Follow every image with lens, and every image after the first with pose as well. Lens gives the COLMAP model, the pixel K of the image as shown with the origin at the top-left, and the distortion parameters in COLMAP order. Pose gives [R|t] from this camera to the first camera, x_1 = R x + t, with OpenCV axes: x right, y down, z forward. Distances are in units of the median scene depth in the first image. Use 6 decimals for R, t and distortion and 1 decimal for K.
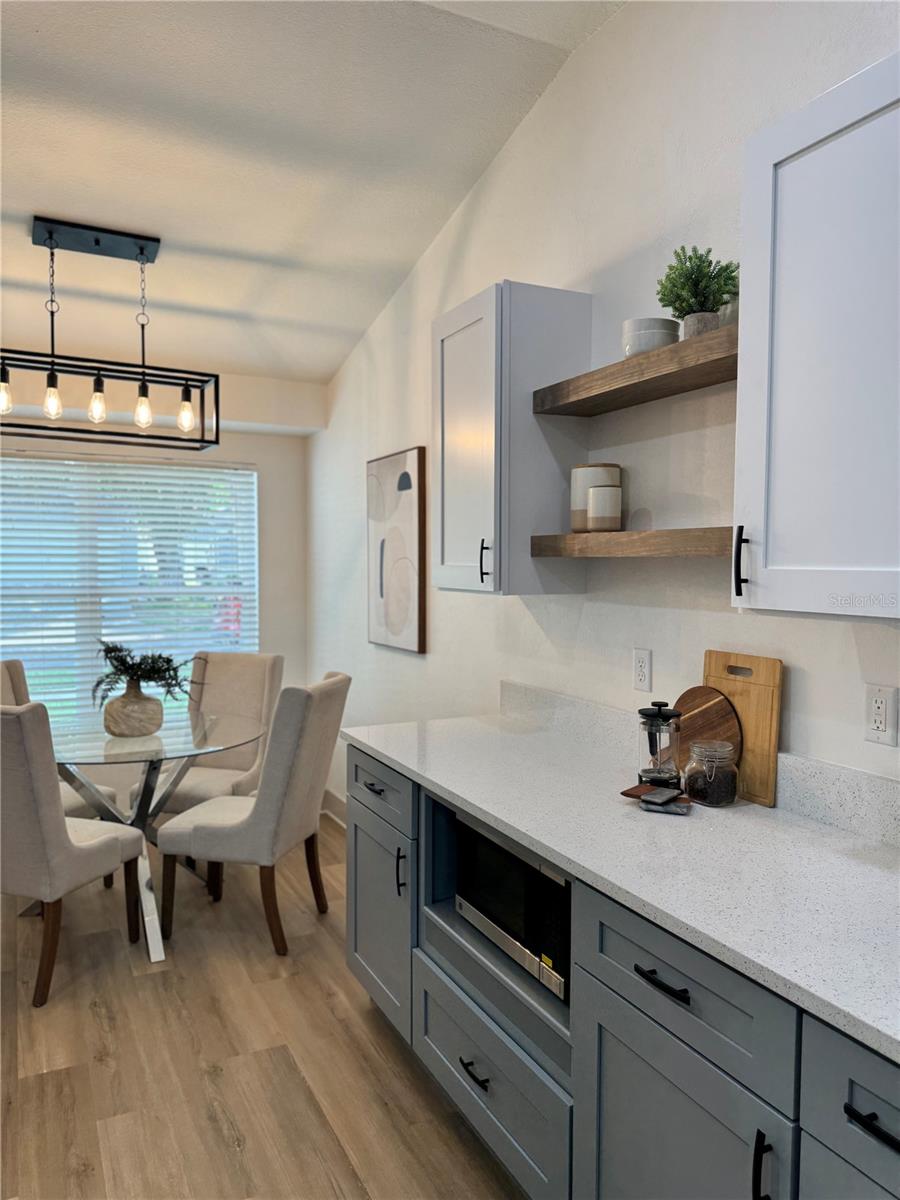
lens RADIAL K [[849.1, 0, 451.1], [0, 849.1, 604.2], [0, 0, 1]] dist [0.058861, -0.060788]
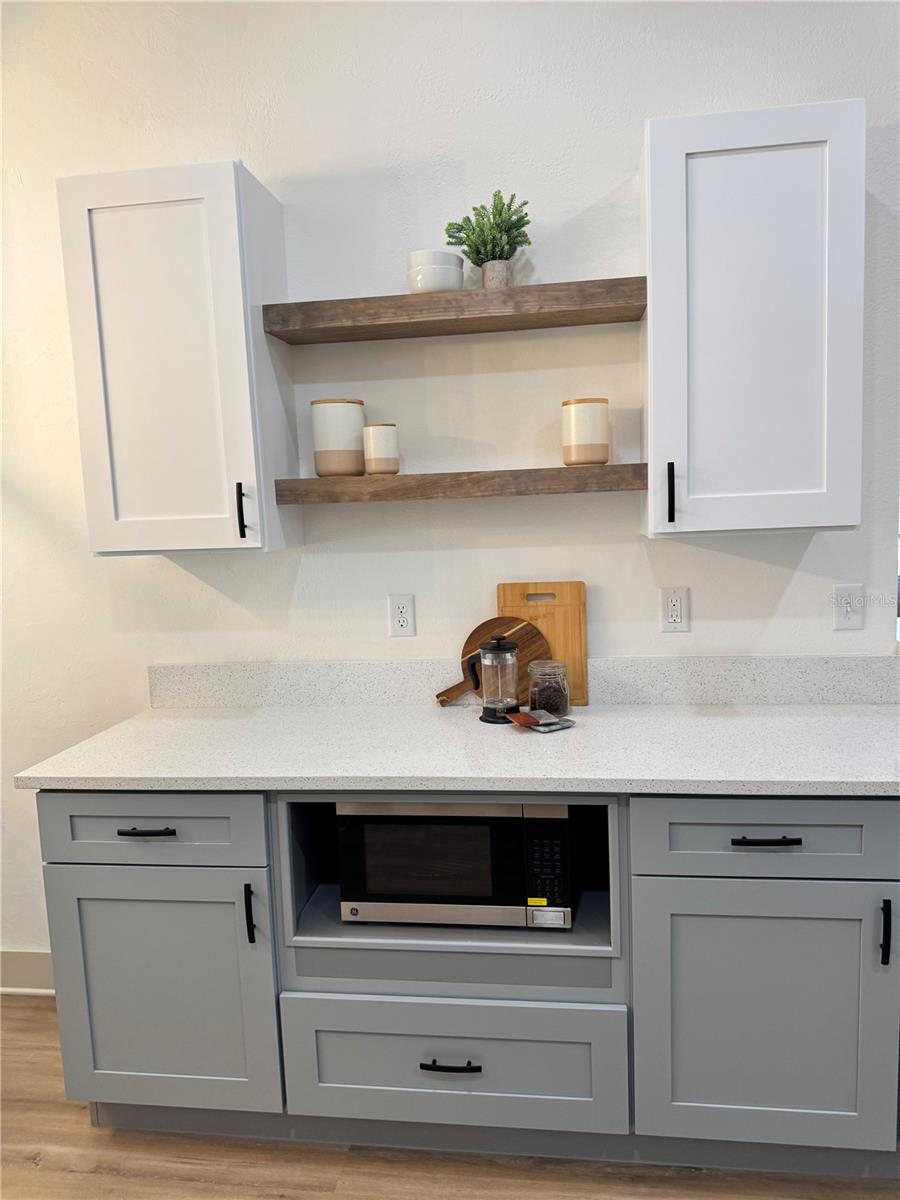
lens RADIAL K [[836.0, 0, 448.8], [0, 836.0, 607.6], [0, 0, 1]] dist [0.126783, -0.222082]
pose [[0.562128, -0.122154, 0.817980, -0.629627], [0.084974, 0.992329, 0.089795, -0.017610], [-0.822674, 0.019031, 0.568195, 0.461293]]
